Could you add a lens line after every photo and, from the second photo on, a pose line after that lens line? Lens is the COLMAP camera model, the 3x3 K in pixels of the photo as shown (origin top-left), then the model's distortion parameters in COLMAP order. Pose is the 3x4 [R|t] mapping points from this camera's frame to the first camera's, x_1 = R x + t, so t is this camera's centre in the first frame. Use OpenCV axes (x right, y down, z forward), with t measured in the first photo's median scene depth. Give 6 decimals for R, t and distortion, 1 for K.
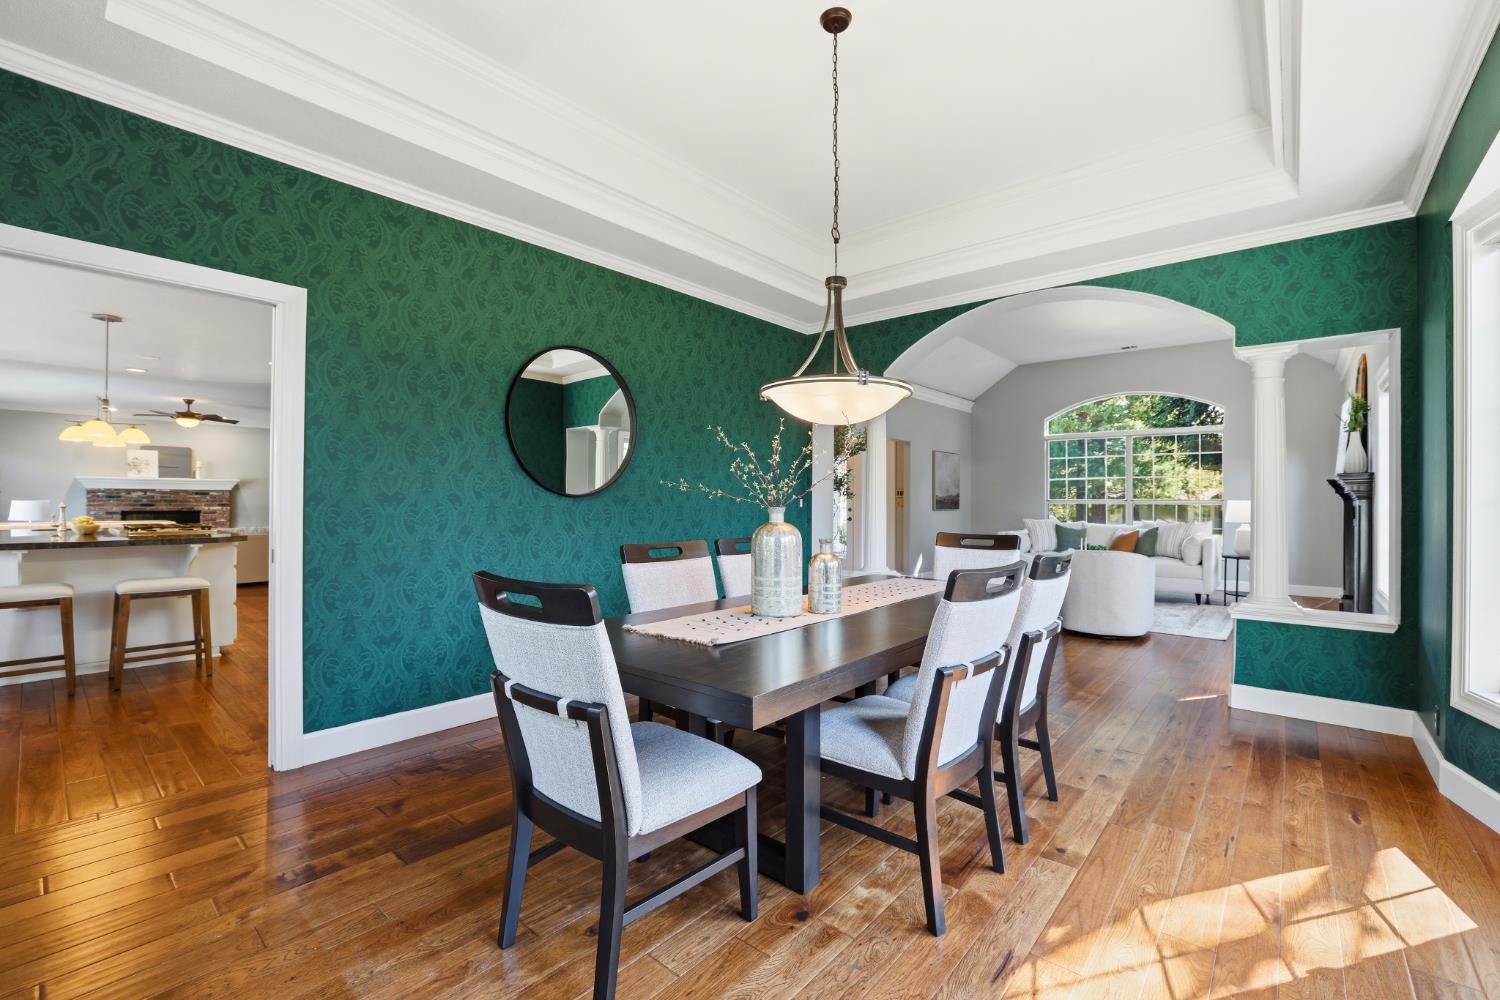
lens RADIAL K [[637.2, 0, 748.4], [0, 637.2, 494.7], [0, 0, 1]] dist [-0.000492, 0.001133]
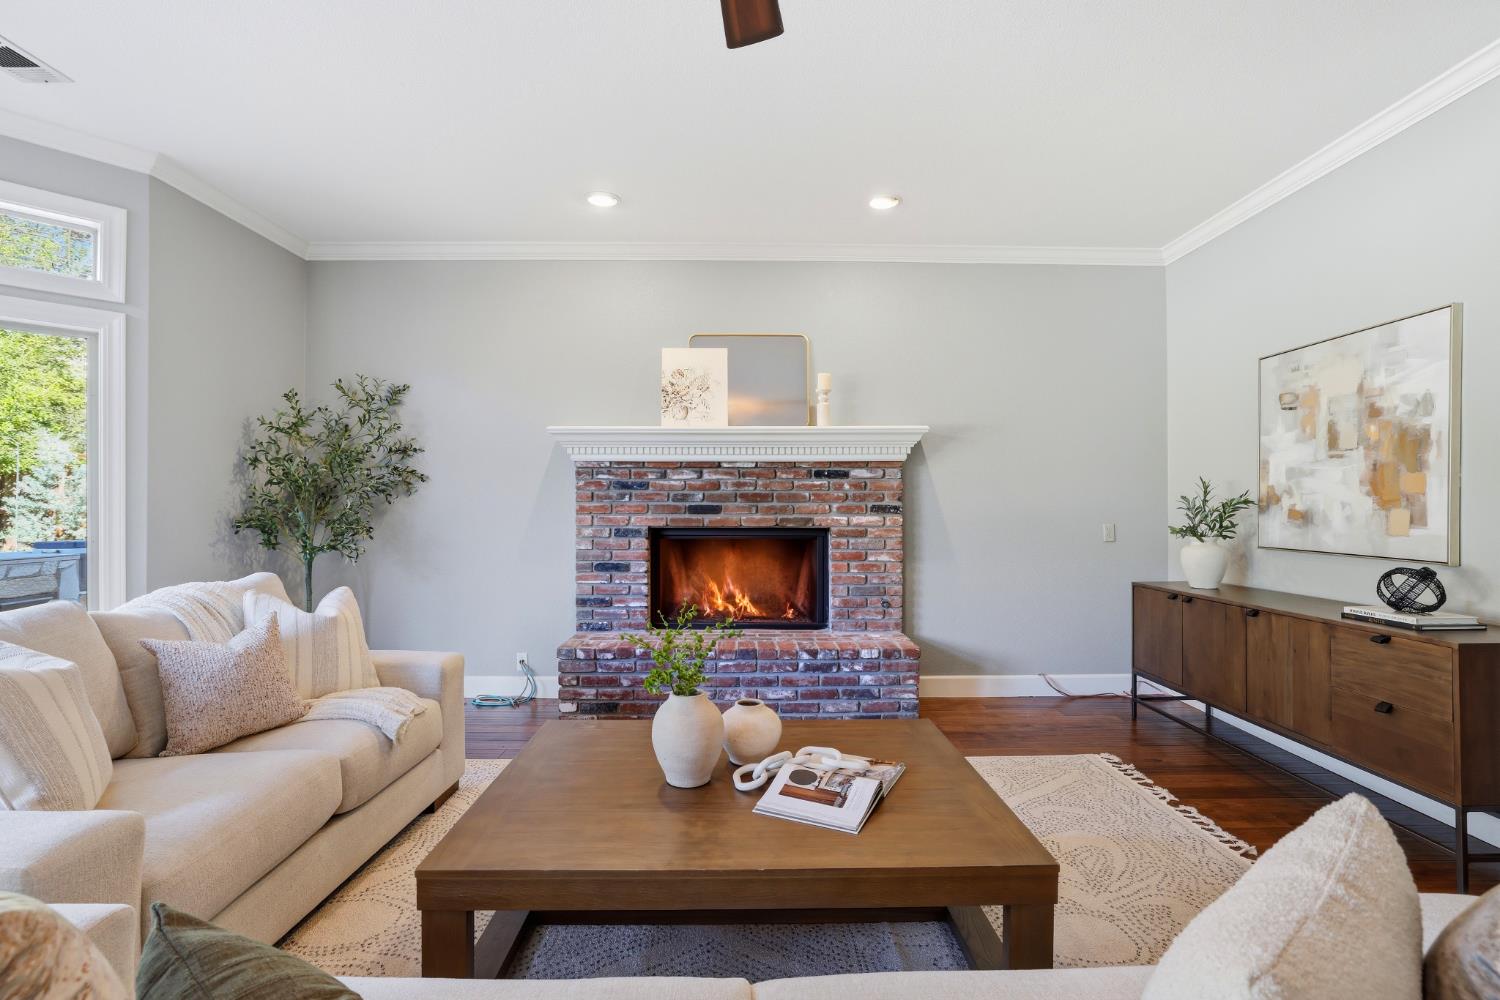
lens RADIAL K [[688.7, 0, 750.0], [0, 688.7, 500.0], [0, 0, 1]] dist [-0.000317, 0.000454]
pose [[0.666242, -0.008538, -0.745687, -0.637382], [0.011657, 0.999932, -0.001034, 0.011308], [0.745645, -0.008004, 0.666296, 0.751496]]
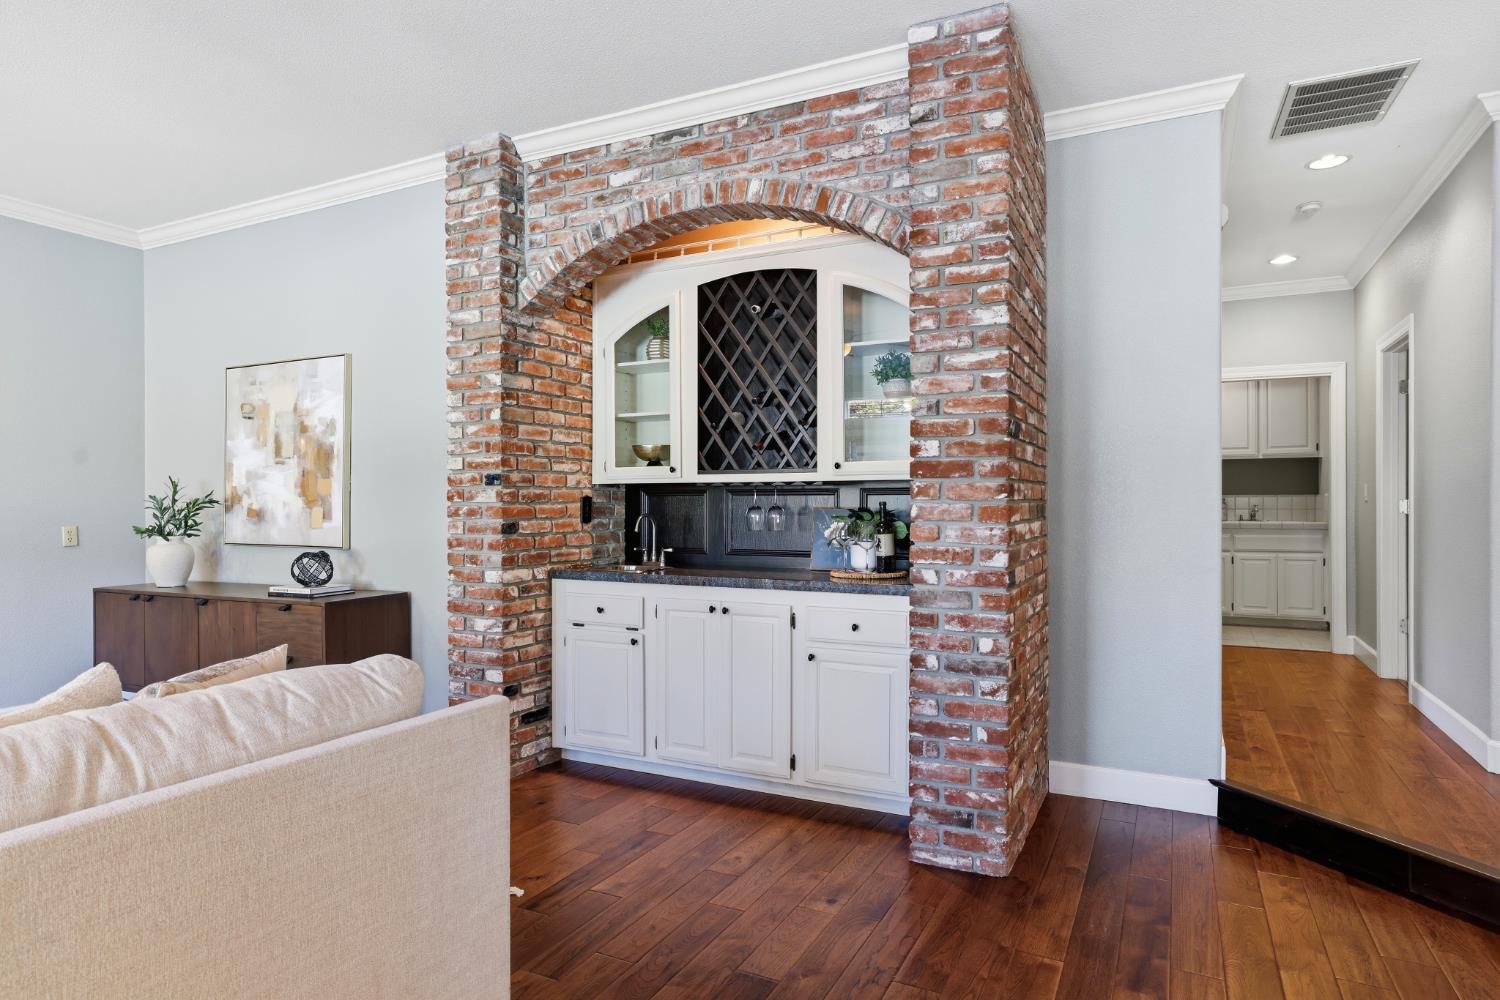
lens RADIAL K [[874.6, 0, 750.0], [0, 874.6, 500.0], [0, 0, 1]] dist [0.002792, 0.001984]
pose [[0.968320, -0.004659, 0.249669, -0.577412], [0.002854, 0.999967, 0.007592, 0.011240], [-0.249696, -0.006639, 0.968302, 0.659125]]
